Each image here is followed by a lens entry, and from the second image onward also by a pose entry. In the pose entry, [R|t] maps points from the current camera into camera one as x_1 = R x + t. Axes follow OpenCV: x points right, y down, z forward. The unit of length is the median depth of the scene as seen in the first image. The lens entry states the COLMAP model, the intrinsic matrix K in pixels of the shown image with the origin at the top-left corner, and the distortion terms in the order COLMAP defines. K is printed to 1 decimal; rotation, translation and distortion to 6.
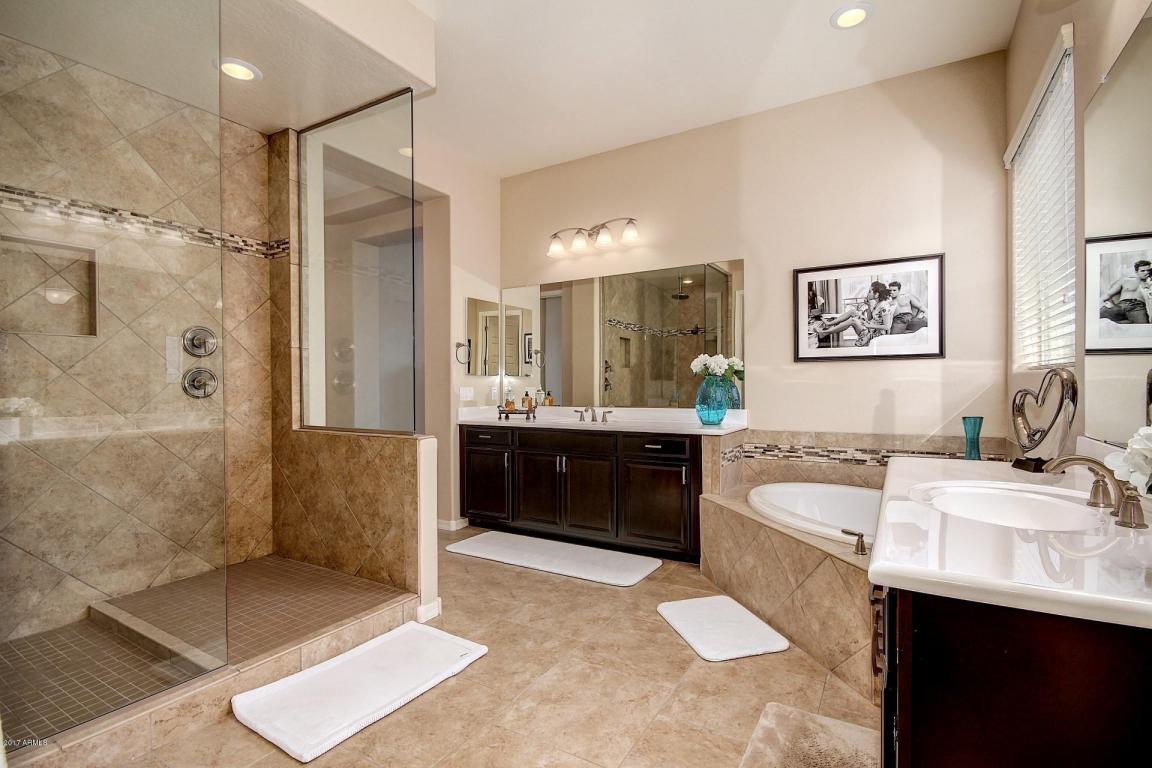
lens RADIAL K [[534.8, 0, 604.7], [0, 534.8, 388.3], [0, 0, 1]] dist [0.001263, -0.000327]
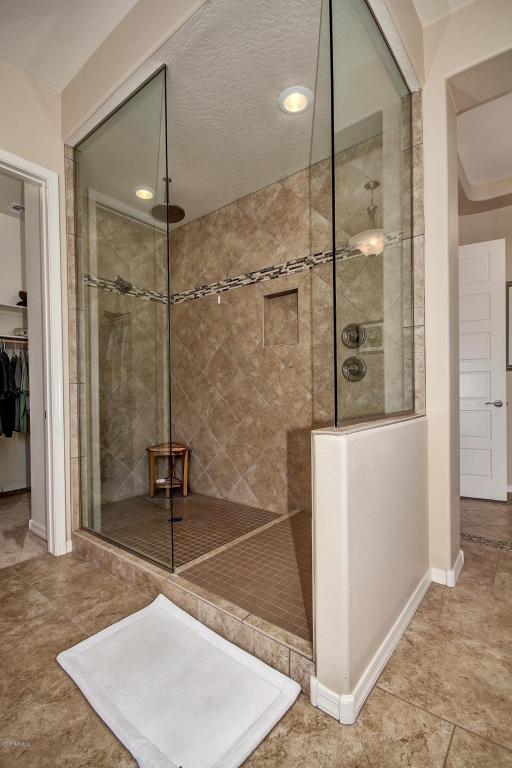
lens RADIAL K [[356.5, 0, 248.3], [0, 356.5, 394.0], [0, 0, 1]] dist [0.001263, -0.000327]
pose [[-0.189464, 0.013446, -0.981795, 0.125510], [0.007530, 0.999897, 0.012241, 0.043160], [0.981859, -0.005073, -0.189546, 1.116076]]
